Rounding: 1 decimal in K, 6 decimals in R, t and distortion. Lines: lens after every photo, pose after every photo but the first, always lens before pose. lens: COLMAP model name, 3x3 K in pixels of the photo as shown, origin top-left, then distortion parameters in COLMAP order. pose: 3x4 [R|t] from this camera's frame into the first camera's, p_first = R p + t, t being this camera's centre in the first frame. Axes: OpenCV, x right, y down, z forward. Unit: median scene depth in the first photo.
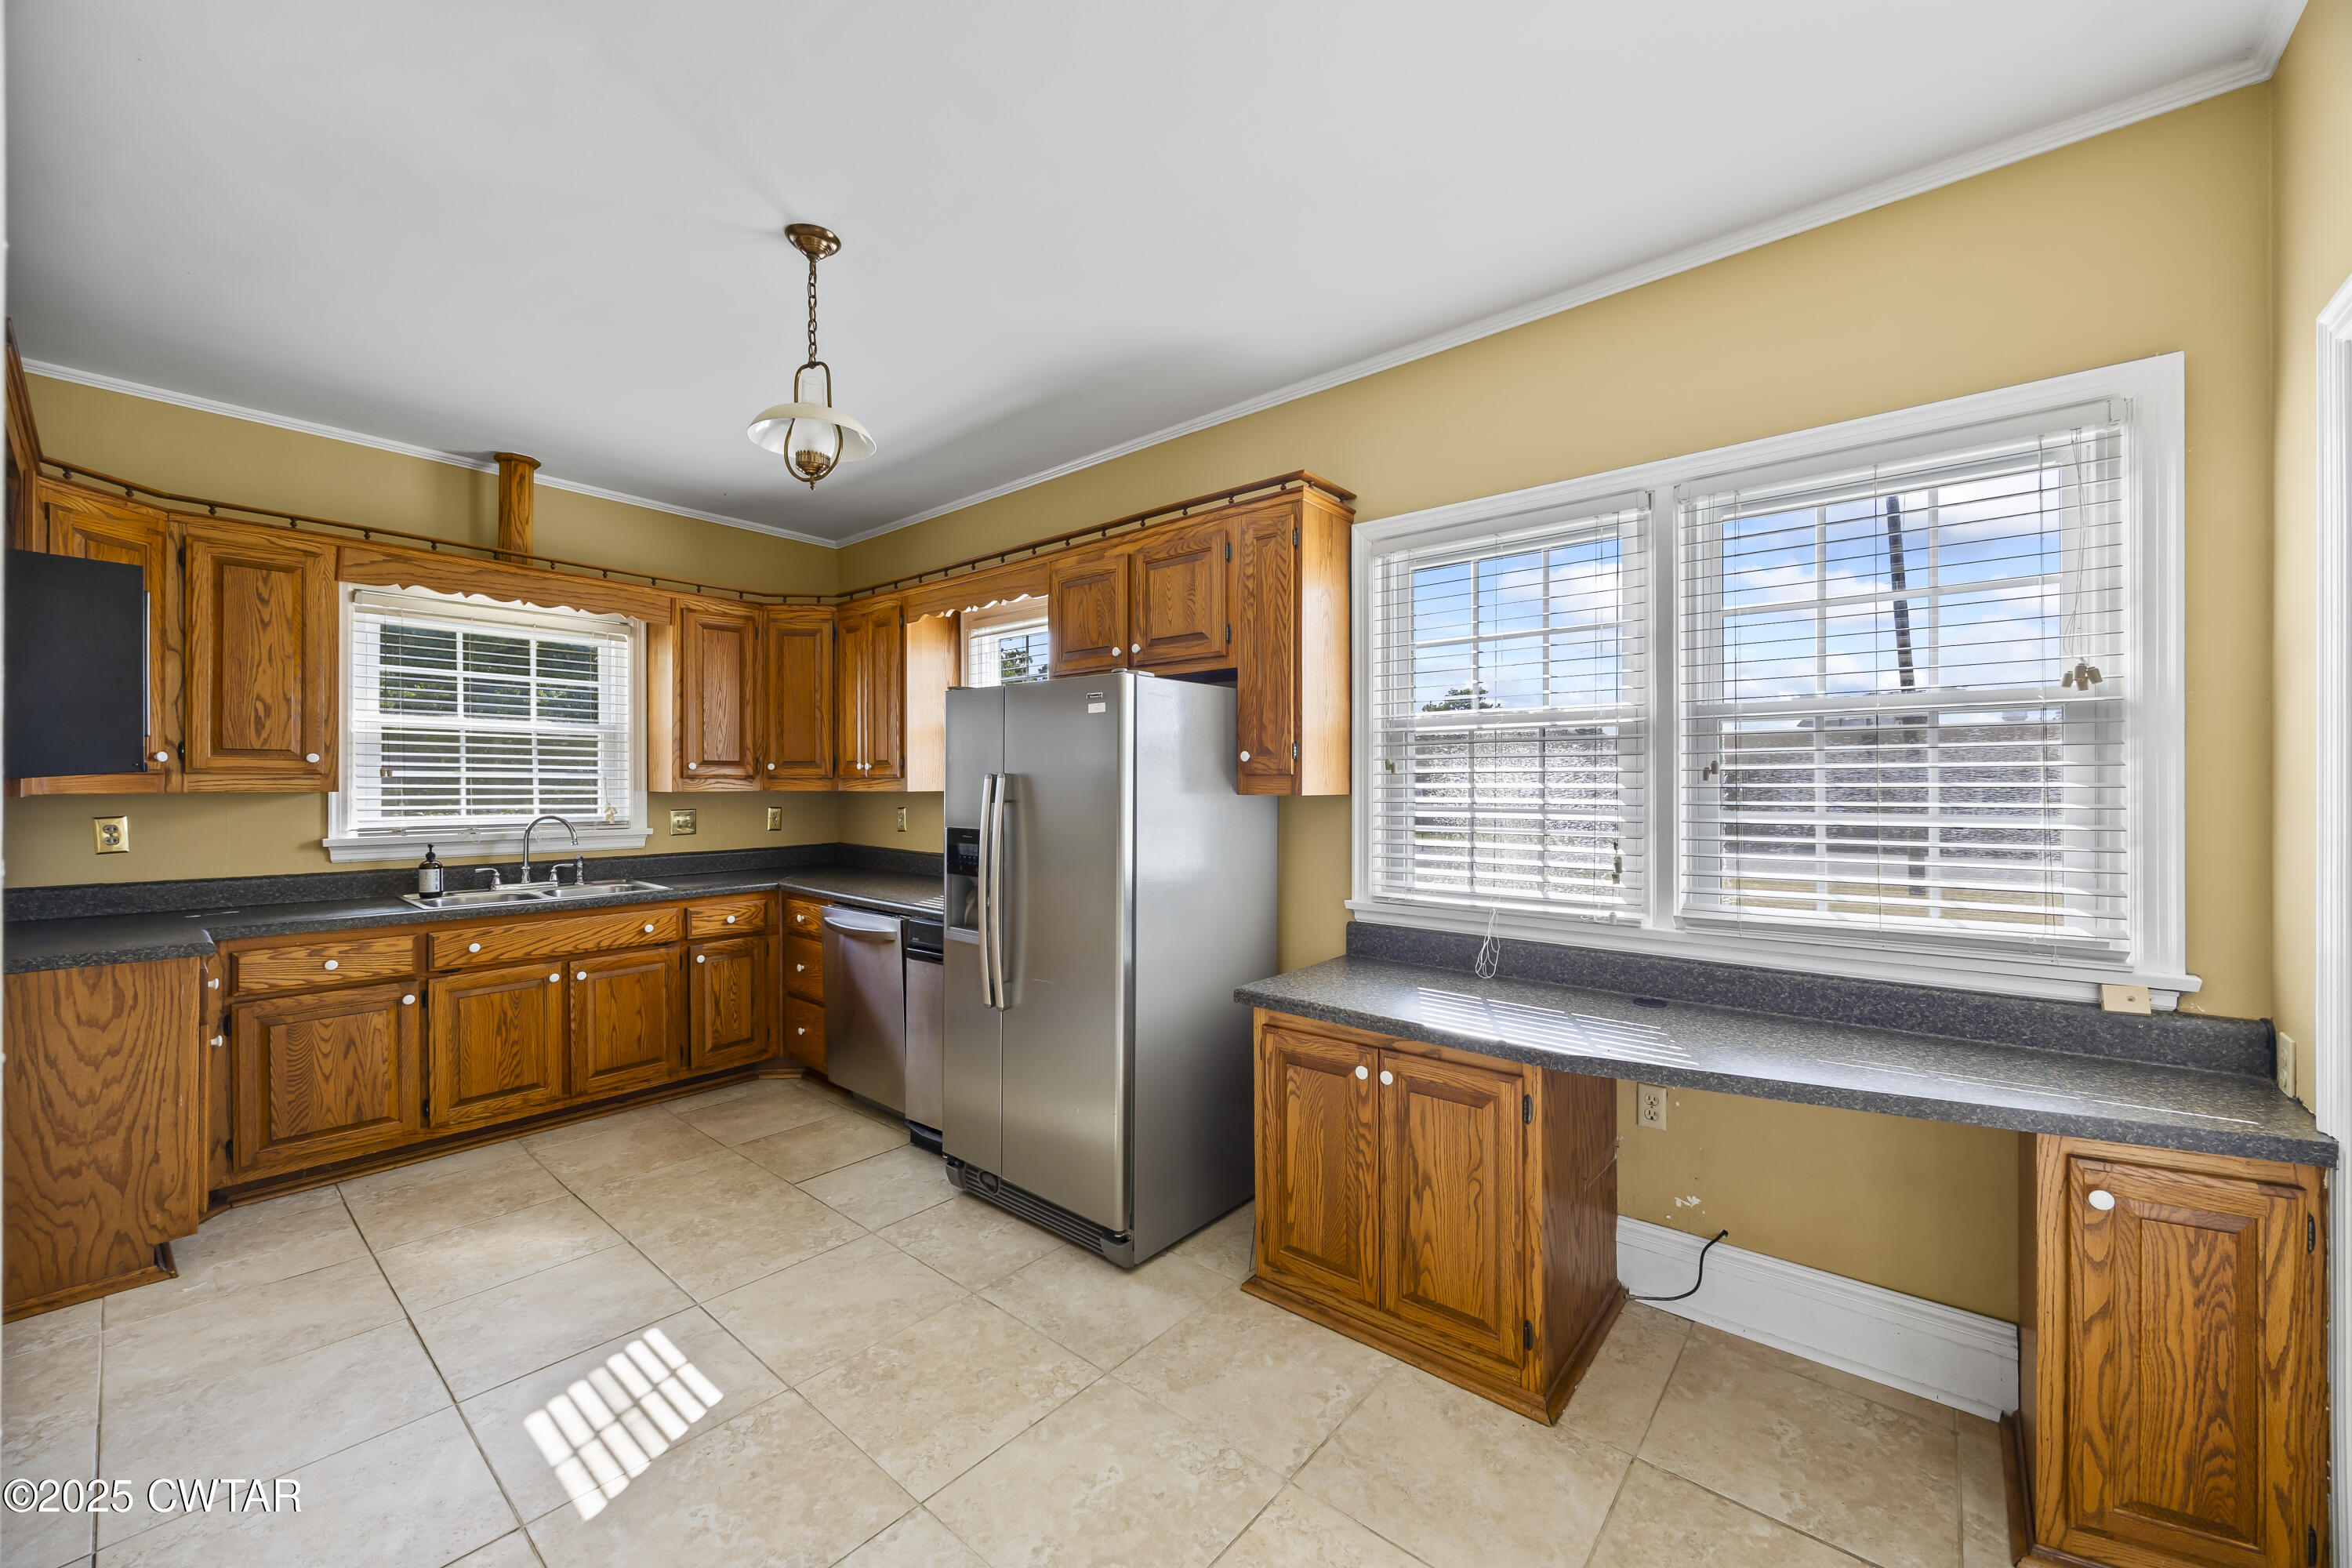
lens RADIAL K [[893.7, 0, 1176.0], [0, 893.7, 784.0], [0, 0, 1]] dist [0.000852, -0.000109]
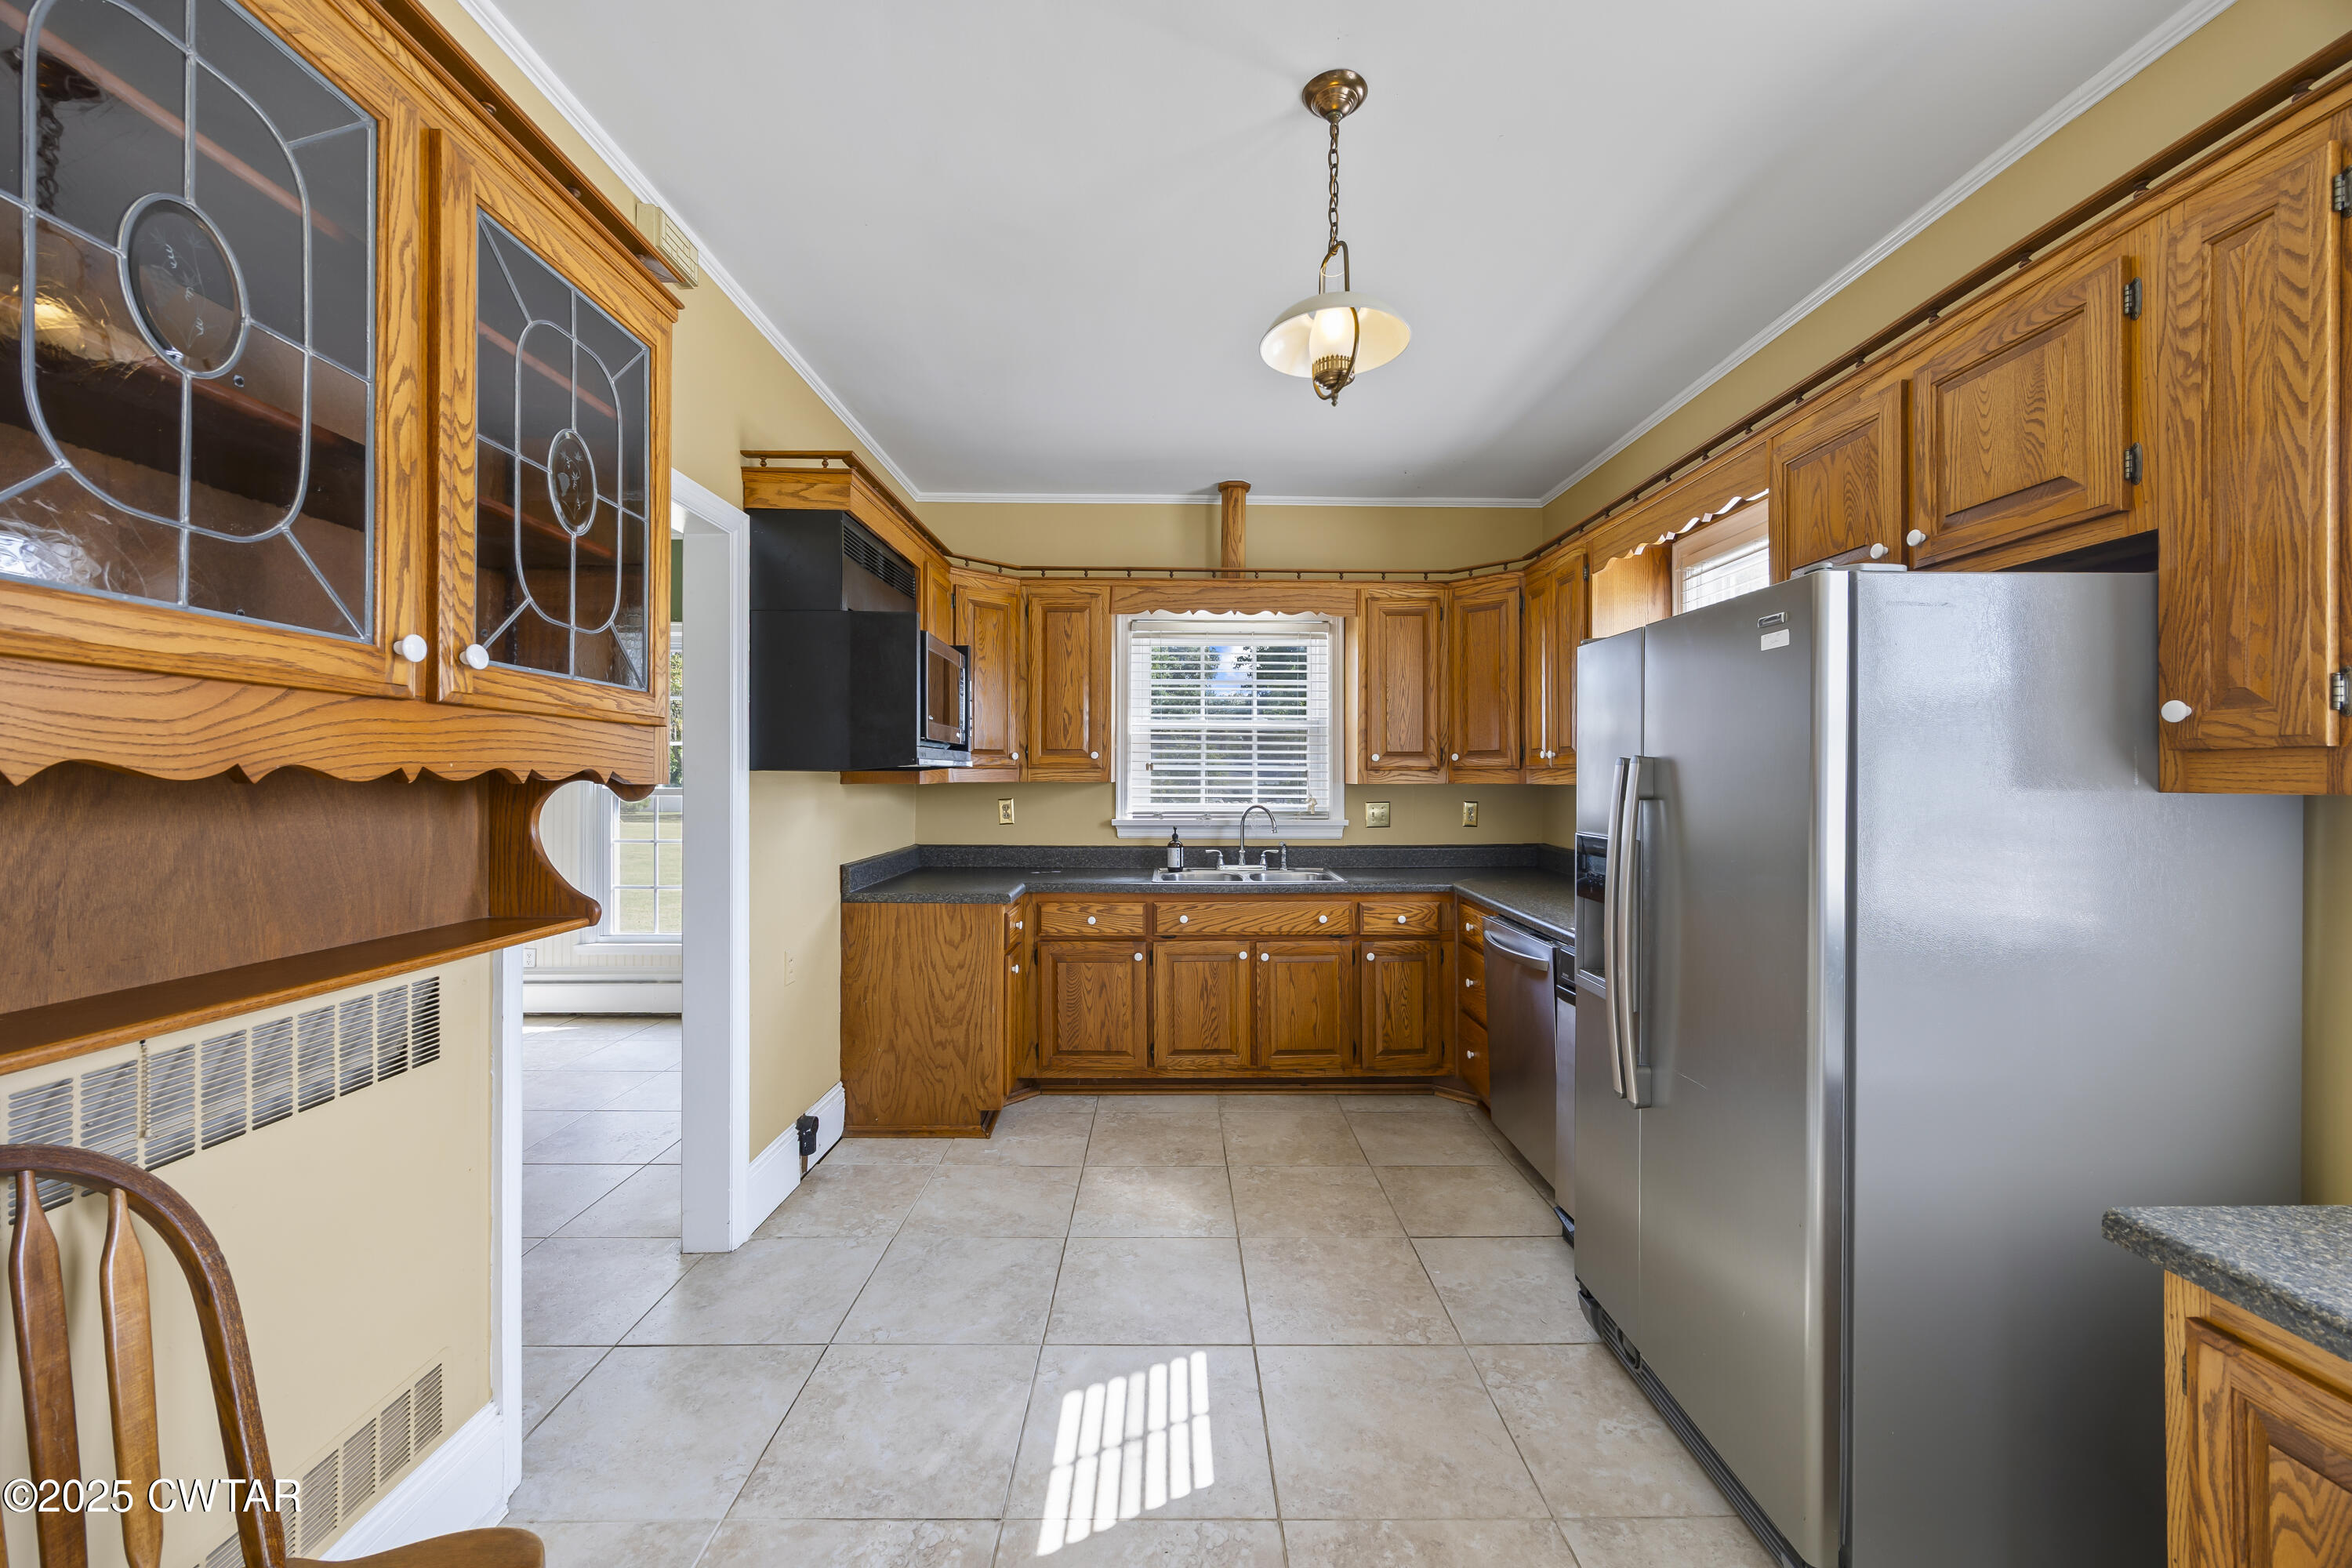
lens RADIAL K [[894.2, 0, 1185.1], [0, 894.2, 778.1], [0, 0, 1]] dist [-0.001253, 0.000331]
pose [[0.658957, -0.000385, -0.752181, 0.076411], [-0.000774, 0.999999, -0.001189, 0.004676], [0.752180, 0.001366, 0.658956, 0.256638]]
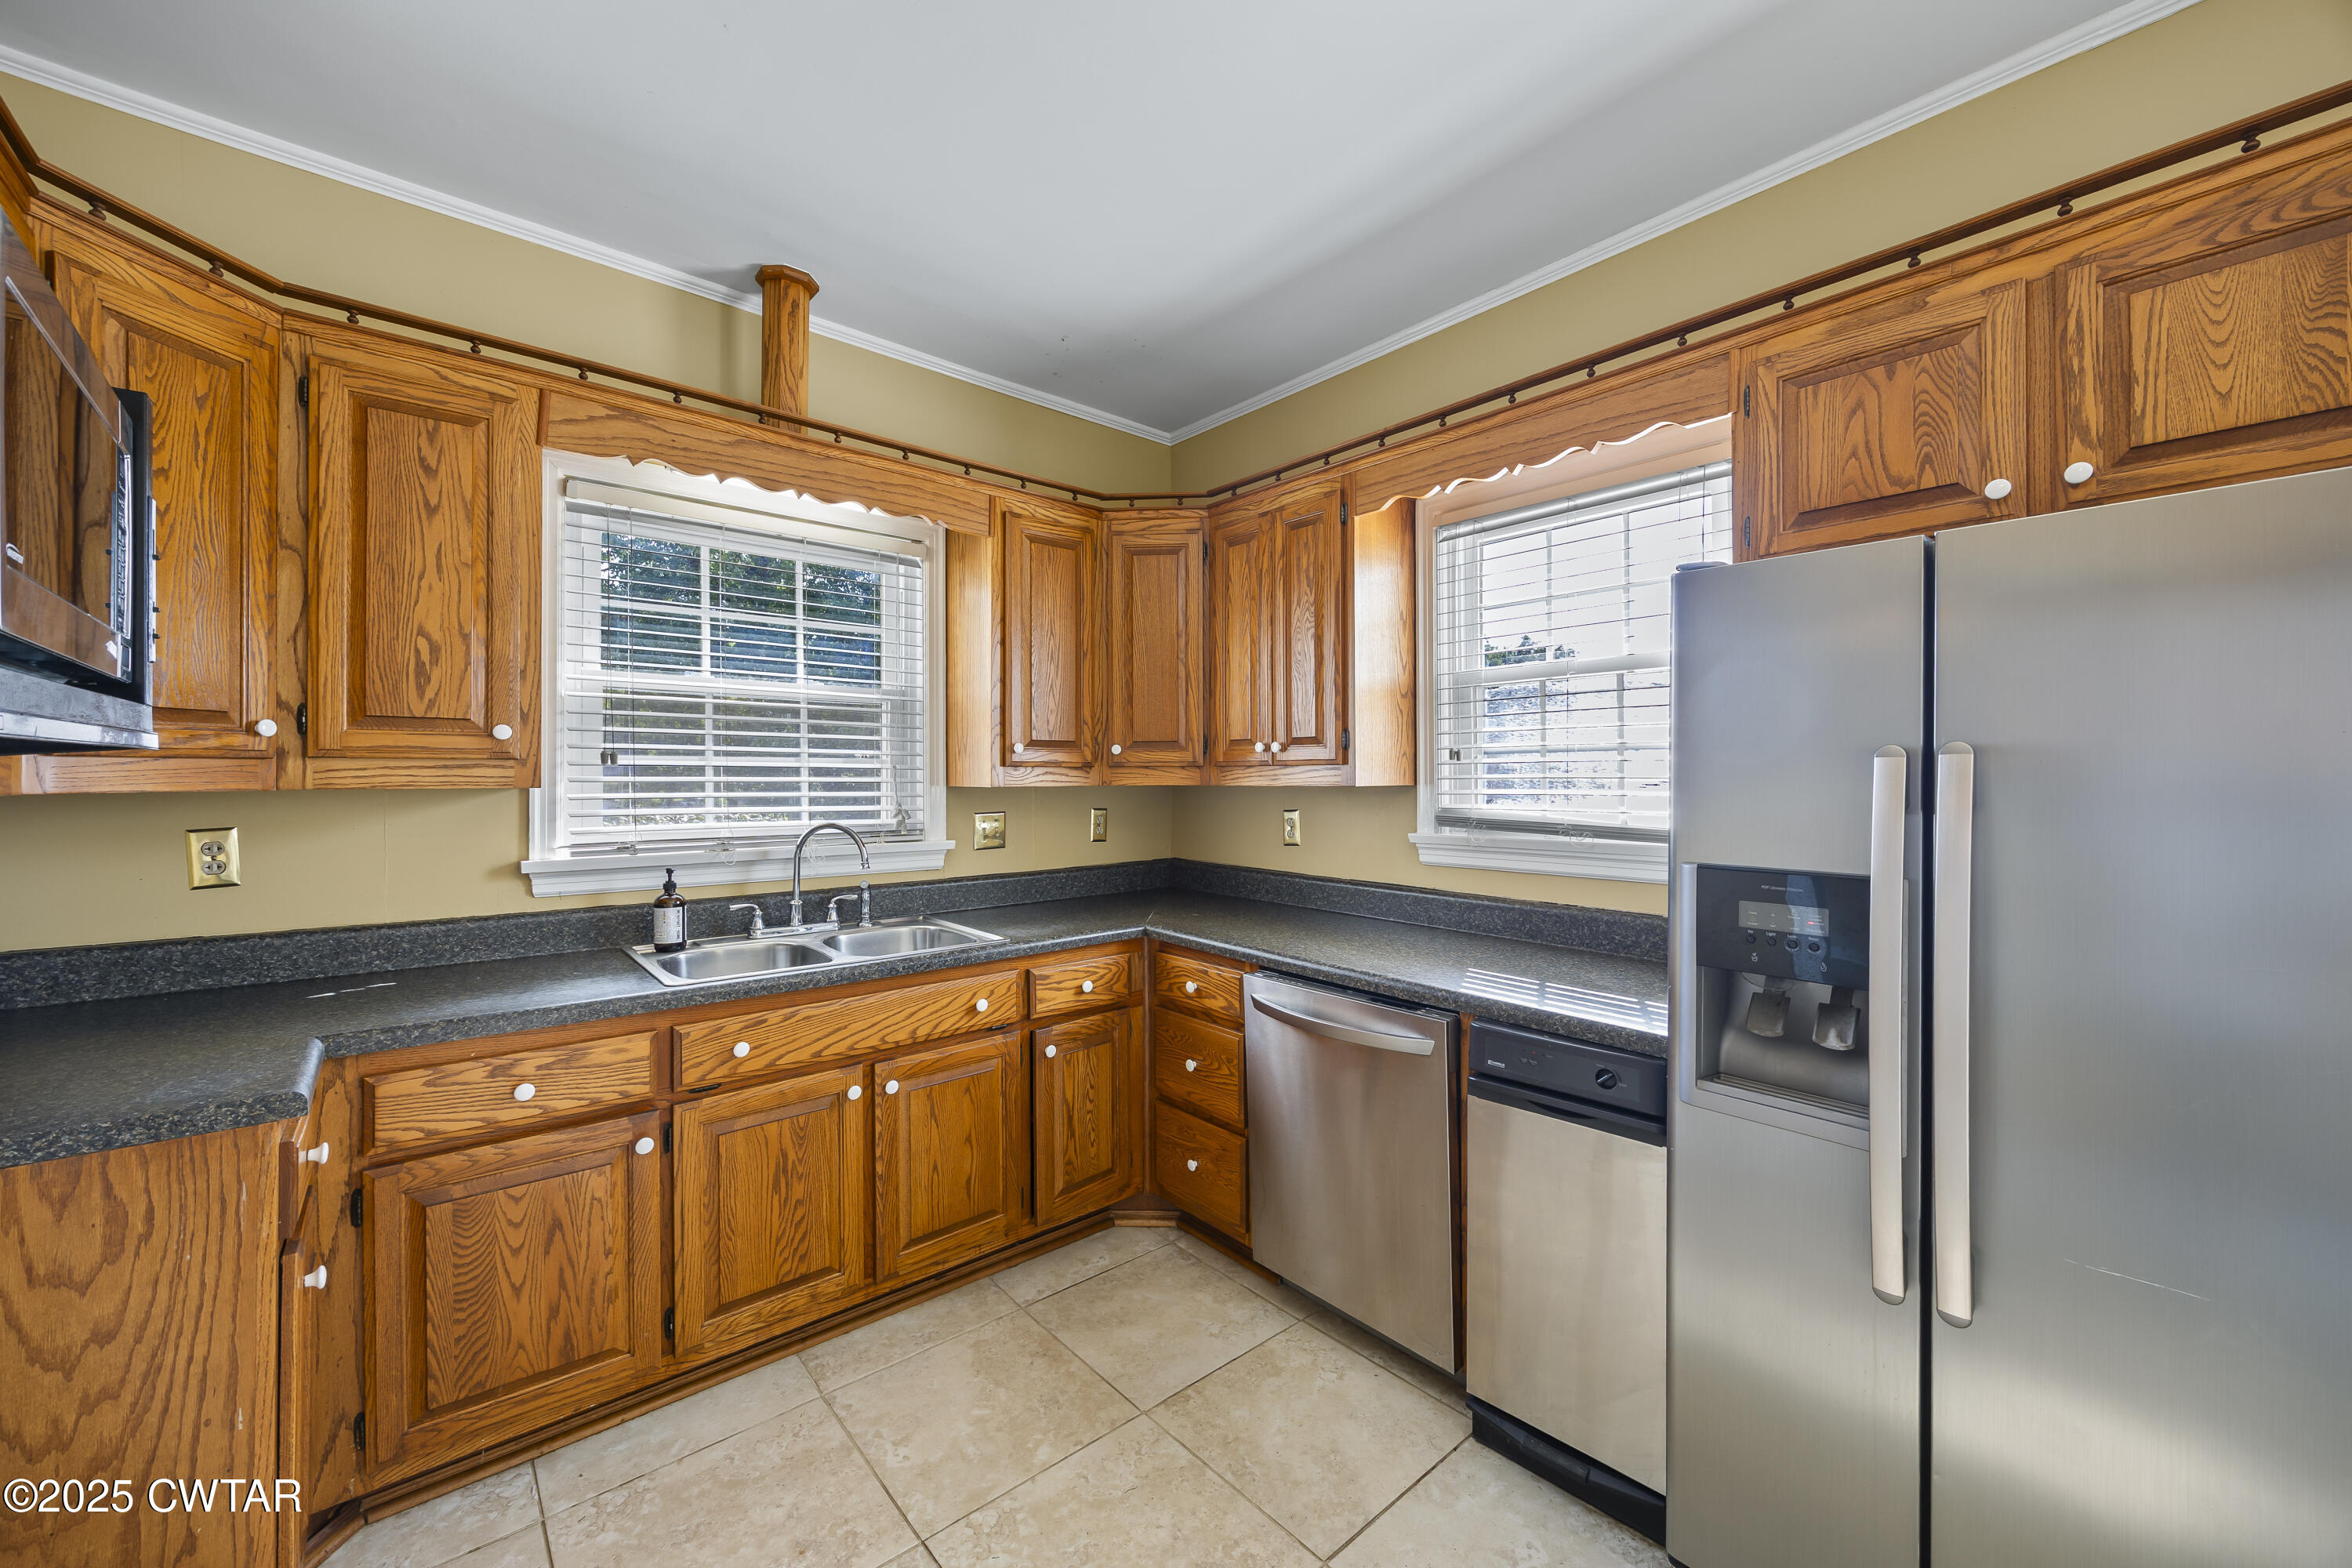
lens RADIAL K [[901.8, 0, 1183.8], [0, 901.8, 773.8], [0, 0, 1]] dist [0.000005, 0.000220]
pose [[0.988358, -0.002134, -0.152132, -0.412856], [0.001566, 0.999991, -0.003849, 0.002311], [0.152139, 0.003566, 0.988353, 0.462929]]
